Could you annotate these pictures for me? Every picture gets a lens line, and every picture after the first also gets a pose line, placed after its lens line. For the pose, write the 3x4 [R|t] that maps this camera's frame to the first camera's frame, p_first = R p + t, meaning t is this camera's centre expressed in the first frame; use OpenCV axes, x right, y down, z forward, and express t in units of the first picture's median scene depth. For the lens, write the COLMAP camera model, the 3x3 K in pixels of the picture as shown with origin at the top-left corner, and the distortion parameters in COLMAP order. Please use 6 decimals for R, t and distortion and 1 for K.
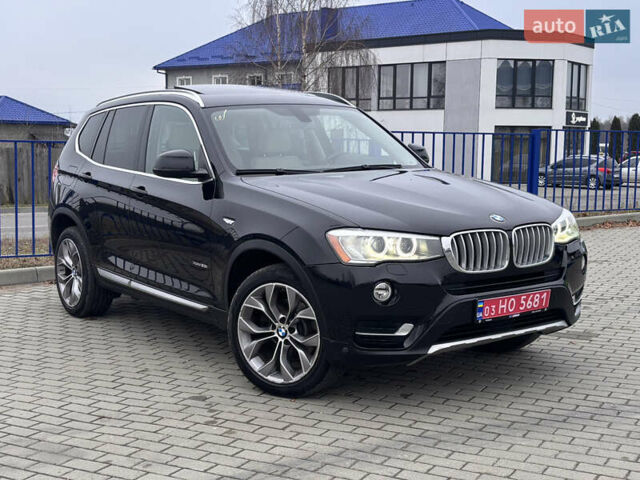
lens RADIAL K [[857.7, 0, 320.0], [0, 857.7, 240.0], [0, 0, 1]] dist [0.138635, -0.489759]
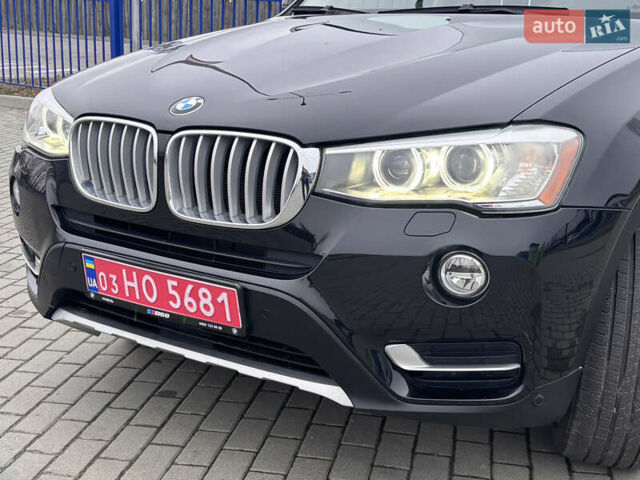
lens RADIAL K [[857.7, 0, 320.0], [0, 857.7, 240.0], [0, 0, 1]] dist [0.138635, -0.489759]
pose [[0.373340, 0.264110, -0.889305, 0.668603], [-0.098799, 0.964486, 0.244960, -0.074187], [0.922419, -0.003591, 0.386175, 0.909687]]
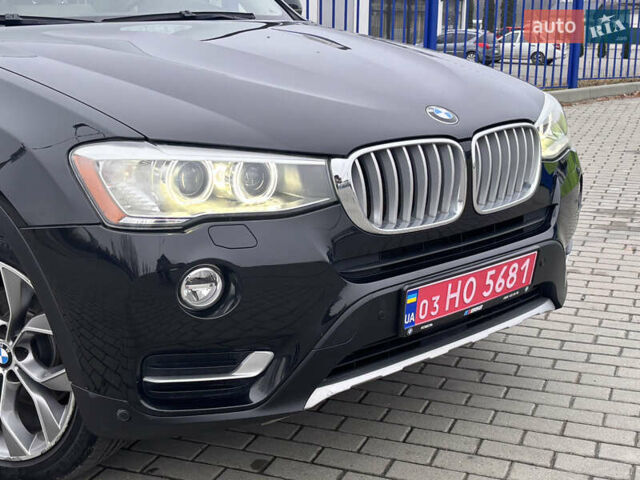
lens RADIAL K [[857.7, 0, 320.0], [0, 857.7, 240.0], [0, 0, 1]] dist [0.138635, -0.489759]
pose [[0.989409, -0.028321, 0.142367, 0.067077], [0.008311, 0.990226, 0.139227, -0.023670], [-0.144918, -0.136569, 0.979973, 0.531583]]
